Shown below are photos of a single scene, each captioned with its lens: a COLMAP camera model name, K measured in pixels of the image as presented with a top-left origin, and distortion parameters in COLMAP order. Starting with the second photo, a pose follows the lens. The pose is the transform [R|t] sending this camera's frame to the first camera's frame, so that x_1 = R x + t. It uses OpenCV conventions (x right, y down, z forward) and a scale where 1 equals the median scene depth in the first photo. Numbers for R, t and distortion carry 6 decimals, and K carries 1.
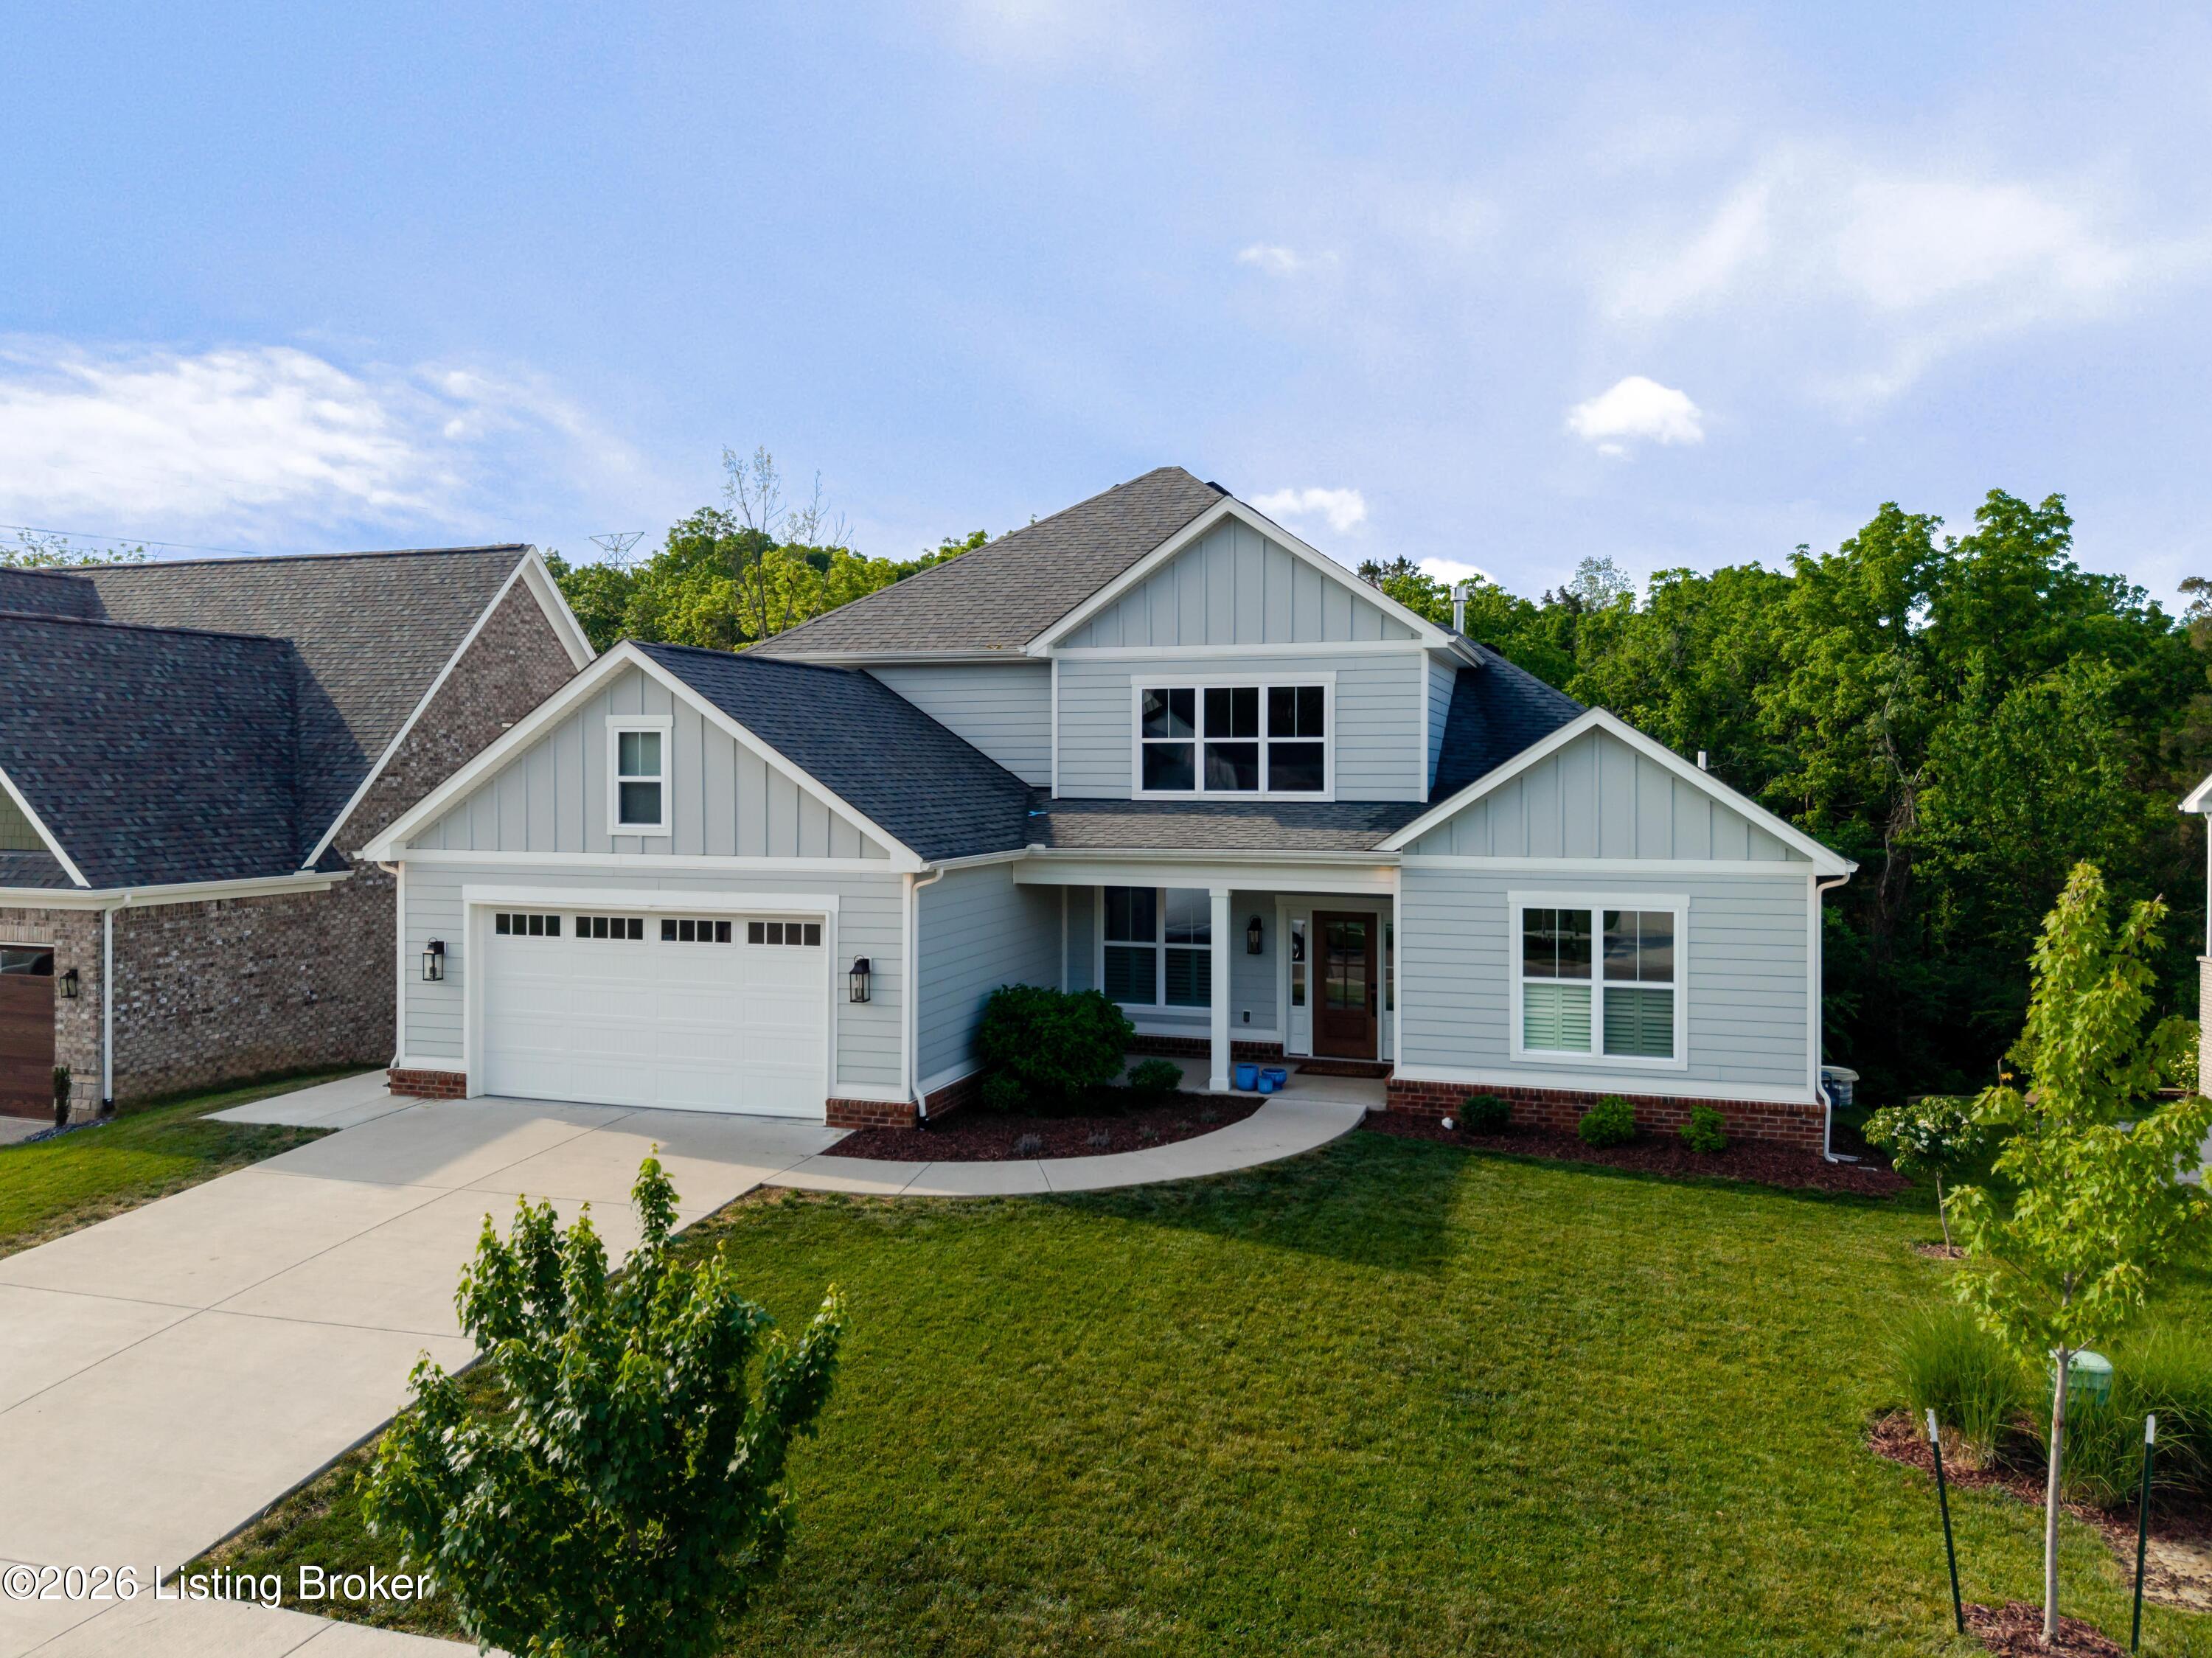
lens RADIAL K [[1412.2, 0, 1204.6], [0, 1412.2, 752.3], [0, 0, 1]] dist [0.009847, -0.002478]
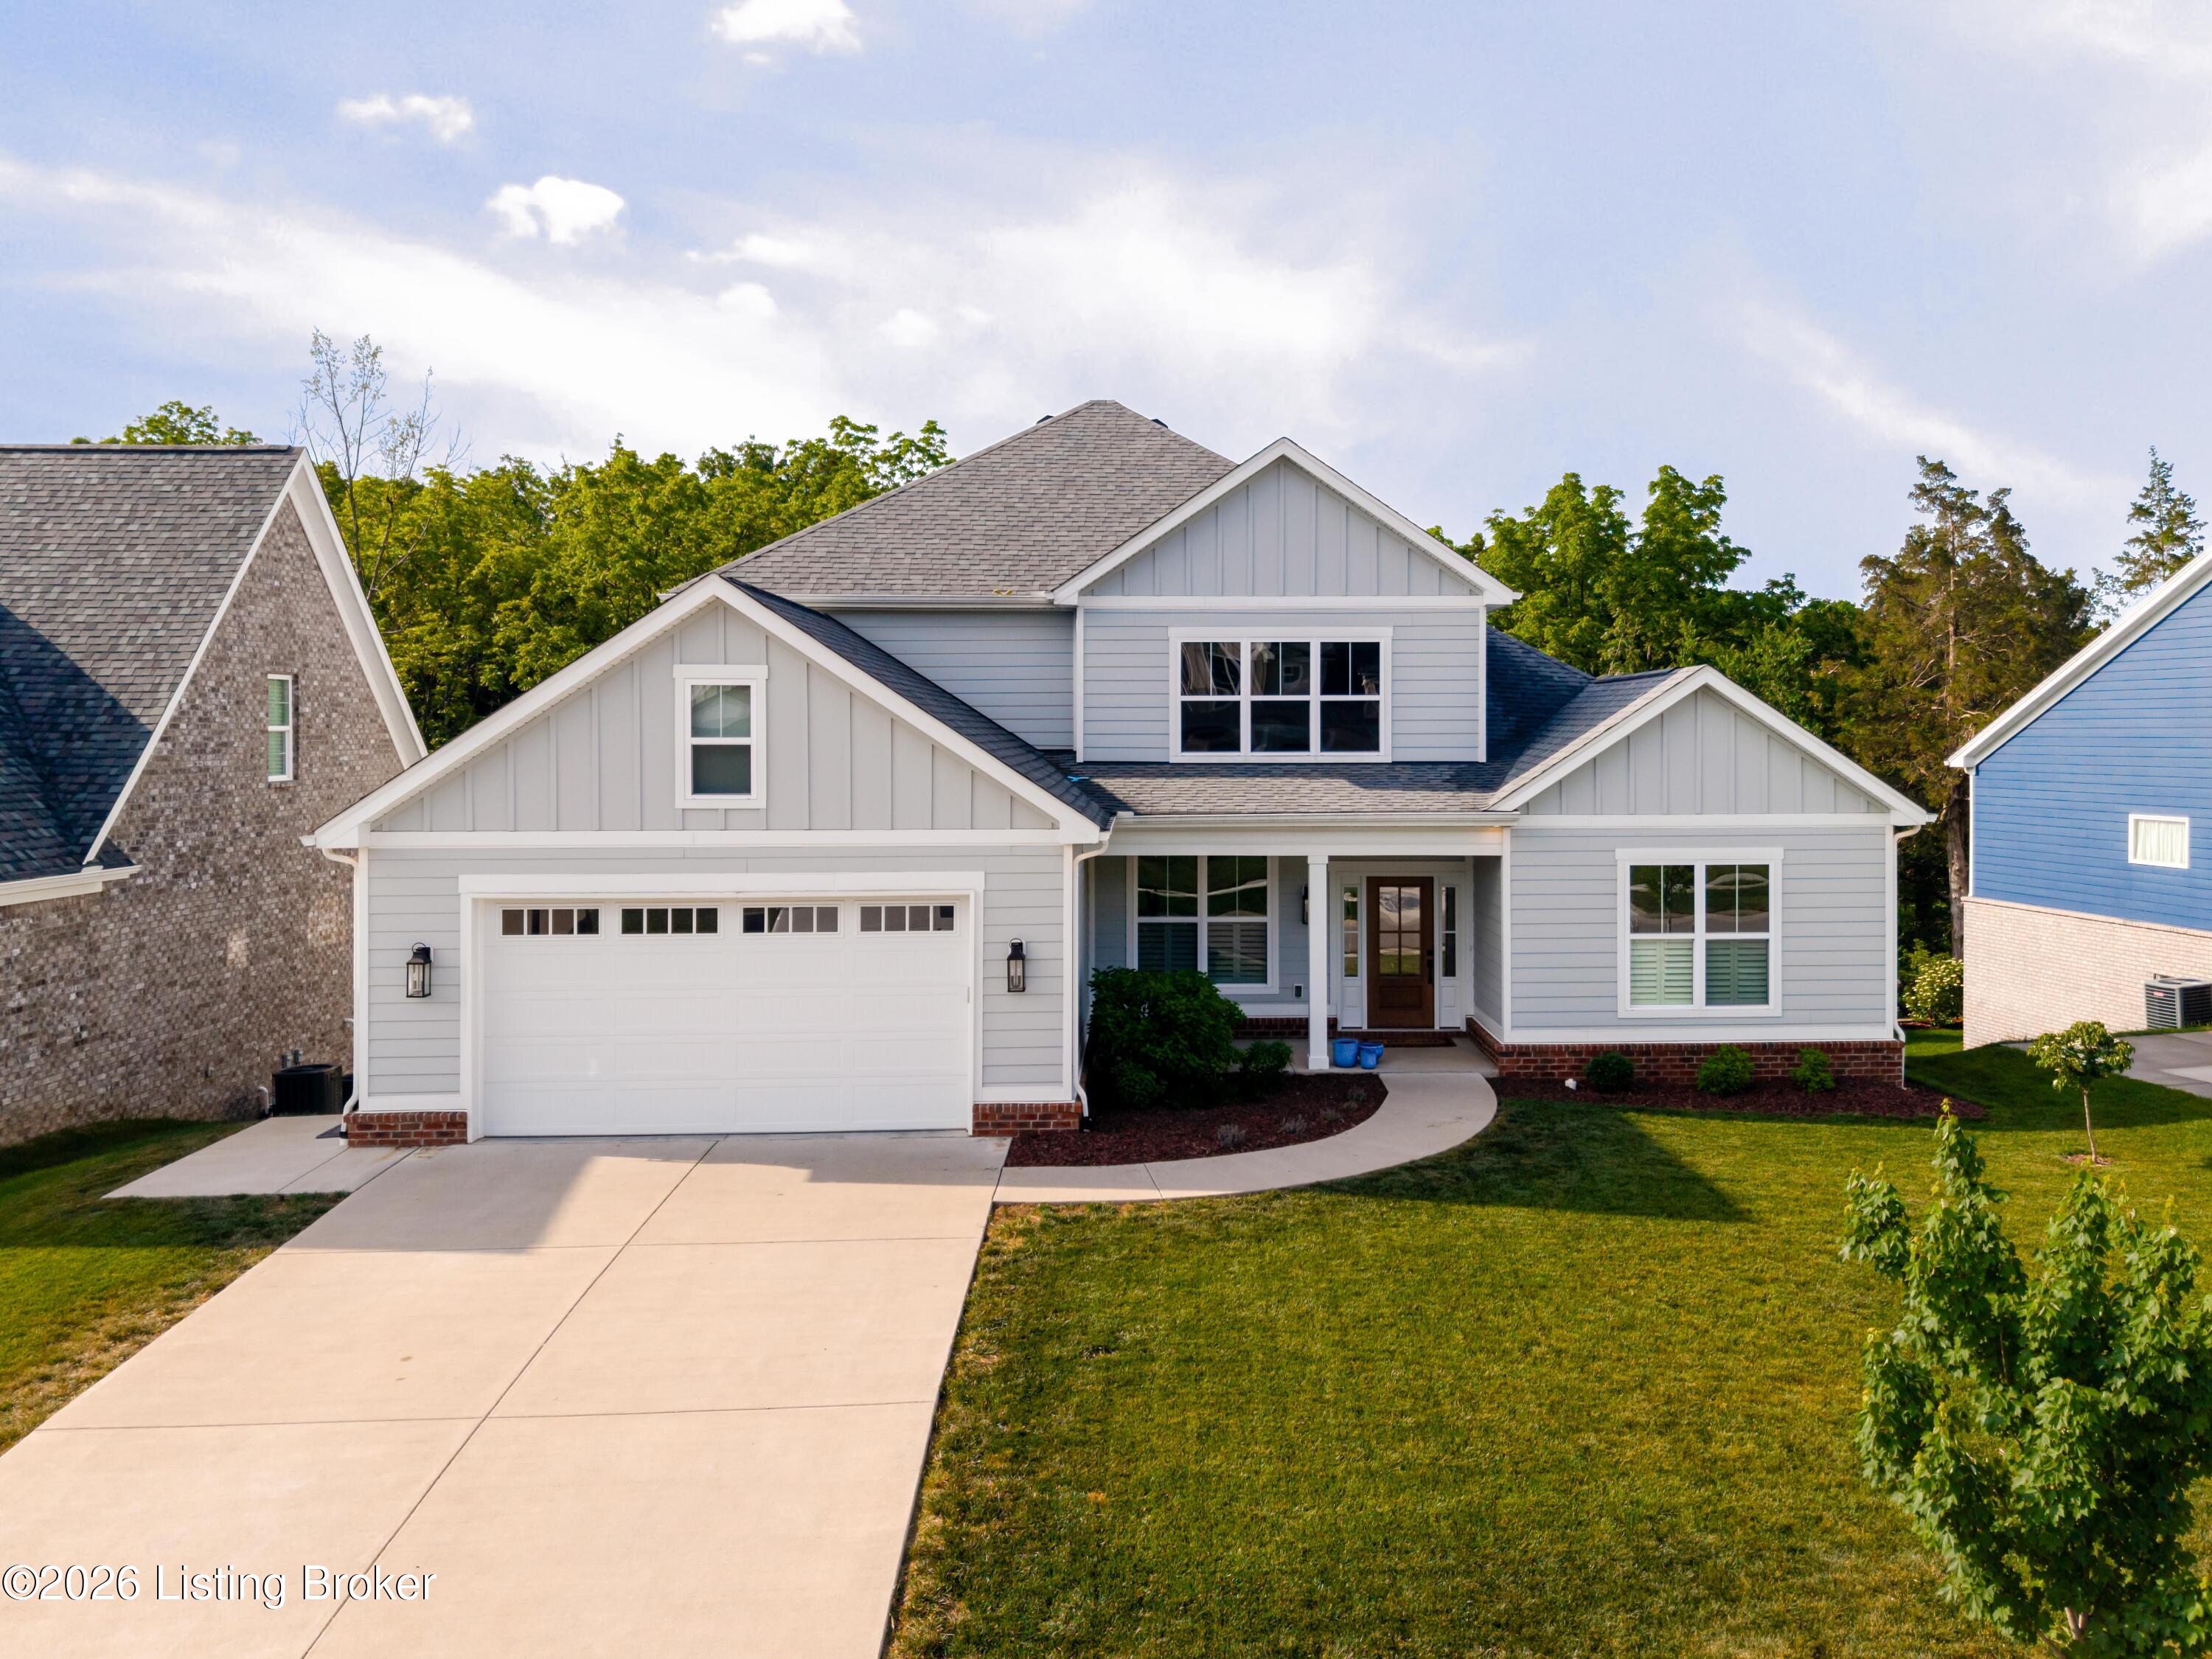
lens RADIAL K [[1535.9, 0, 1237.5], [0, 1535.9, 703.4], [0, 0, 1]] dist [0.009933, -0.002271]
pose [[0.951907, 0.003236, 0.306372, -0.357601], [-0.000629, 0.999963, -0.008606, 0.004284], [-0.306388, 0.007999, 0.951873, 0.039077]]
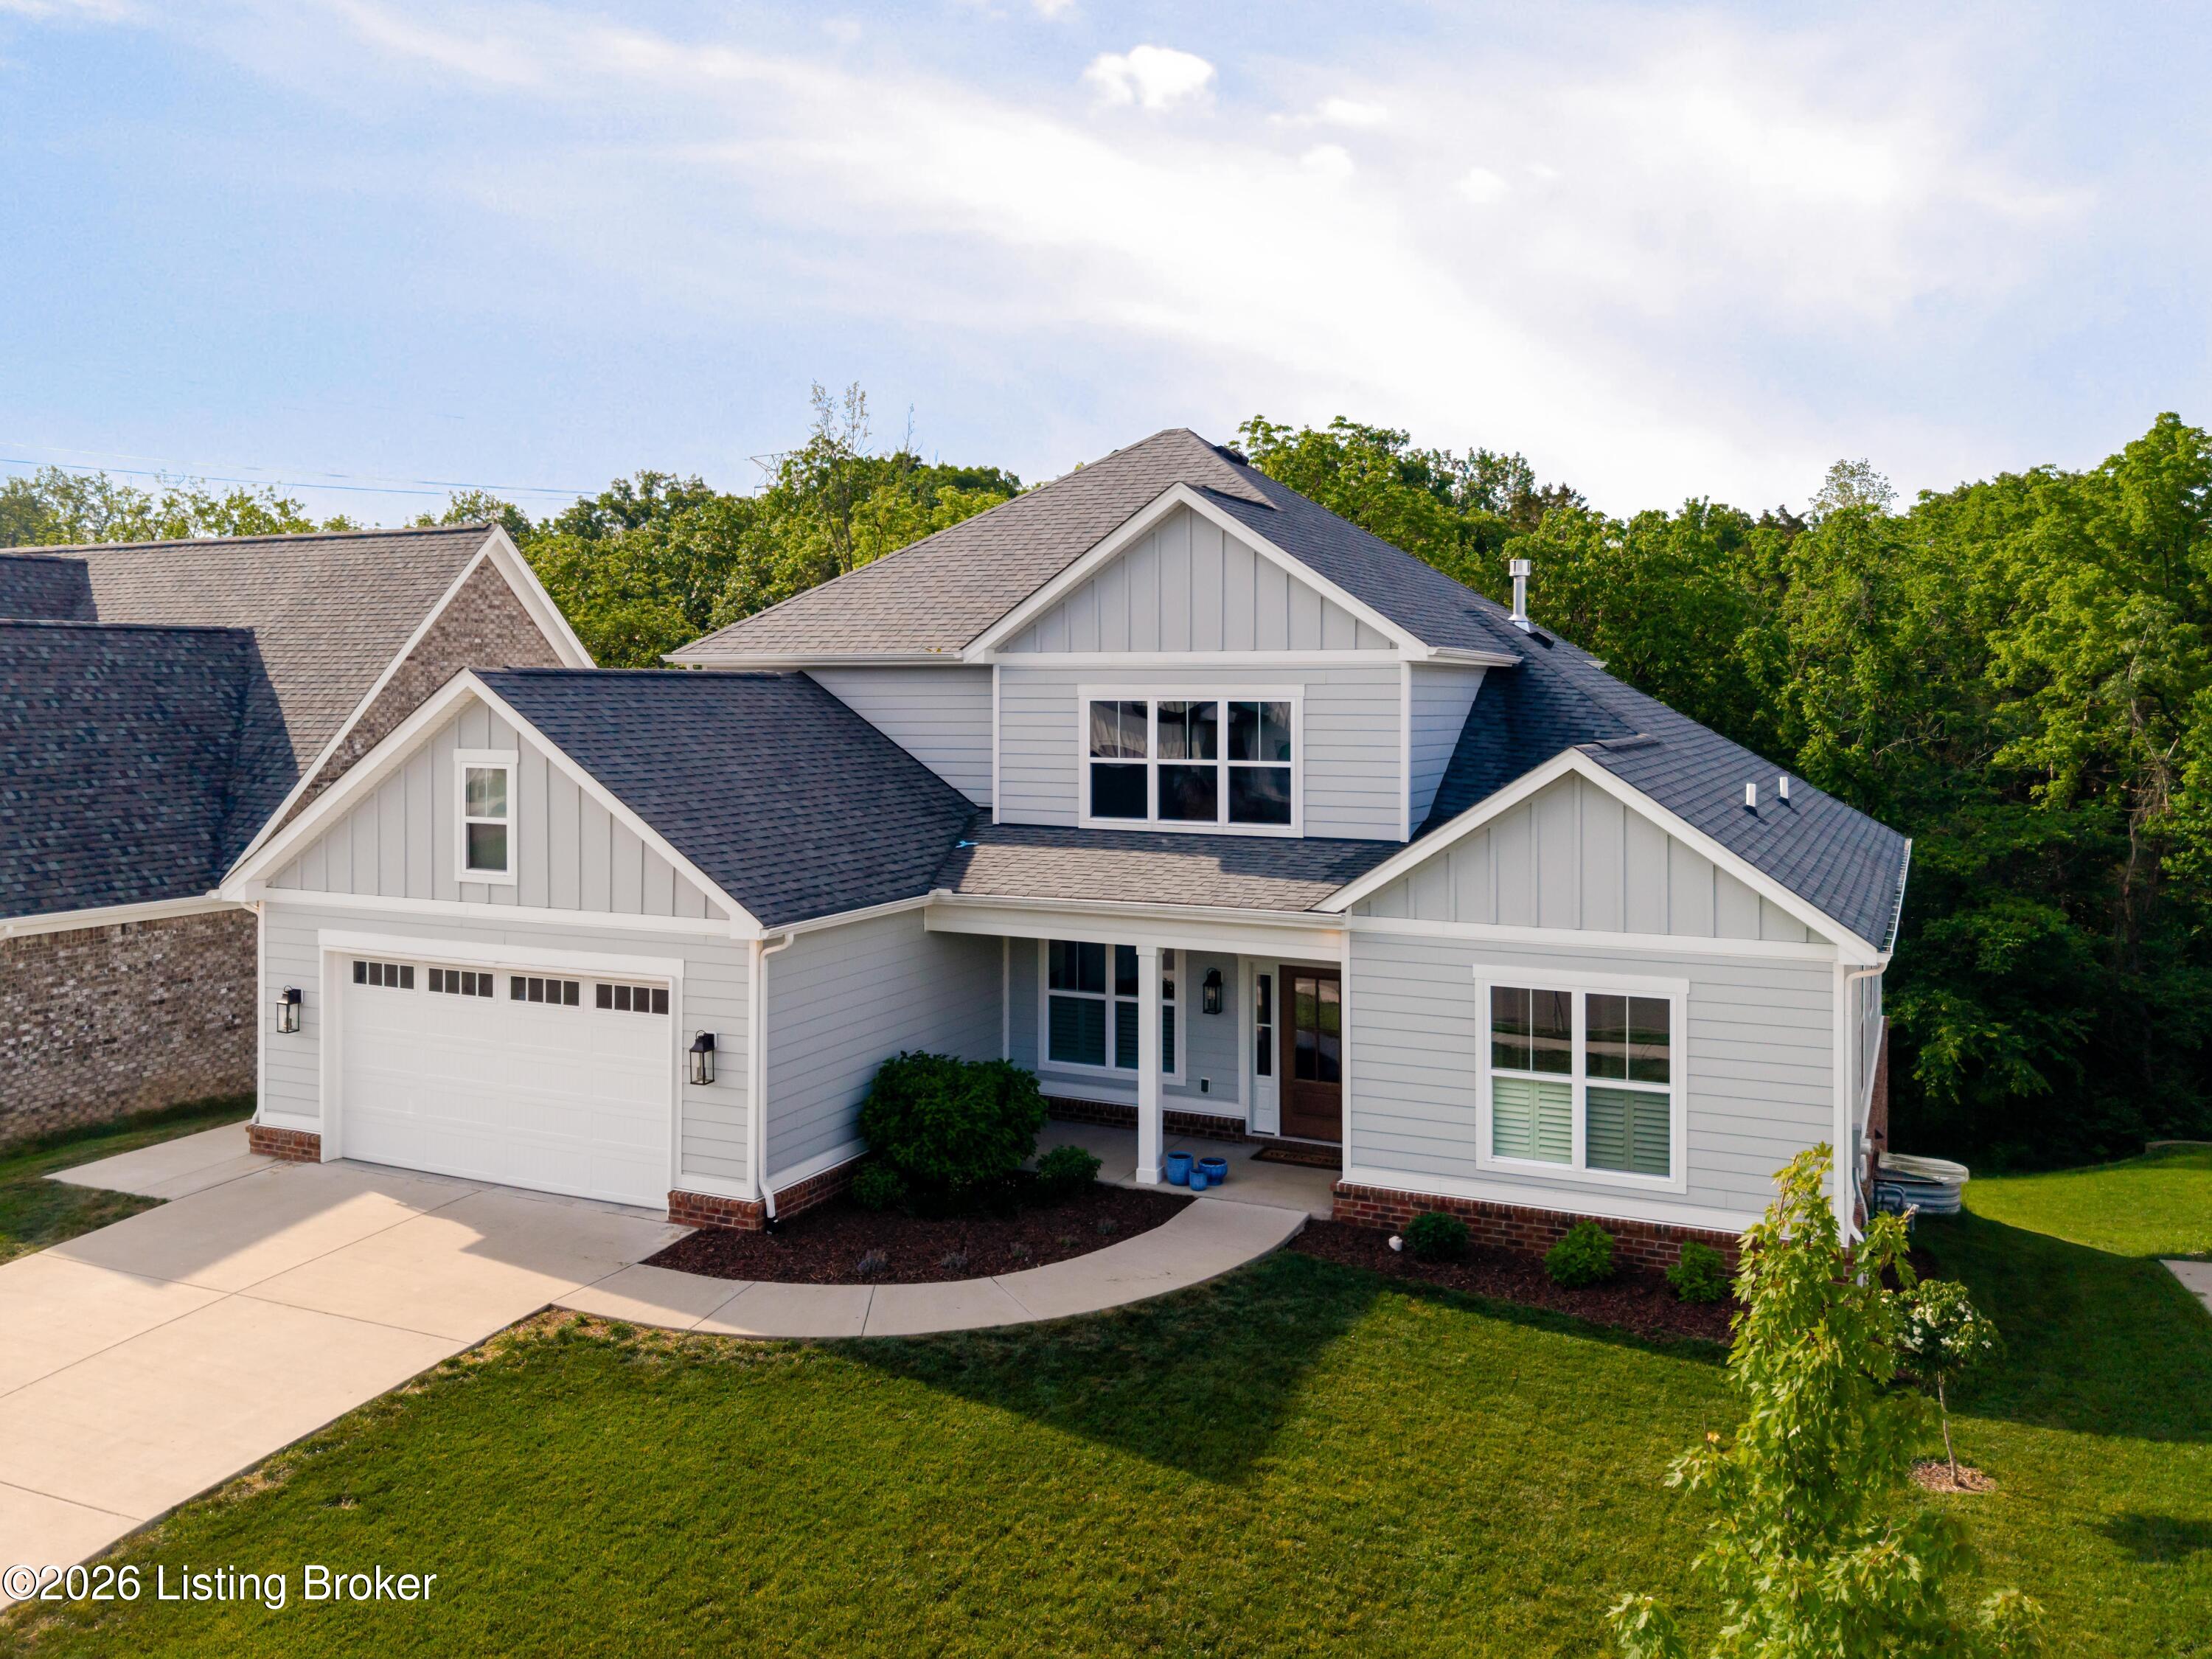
lens RADIAL K [[1553.5, 0, 1201.8], [0, 1553.5, 681.5], [0, 0, 1]] dist [0.005663, -0.002342]
pose [[0.991940, 0.001498, -0.126703, 0.163401], [-0.001581, 0.999999, -0.000550, -0.063762], [0.126702, 0.000746, 0.991941, 0.070228]]
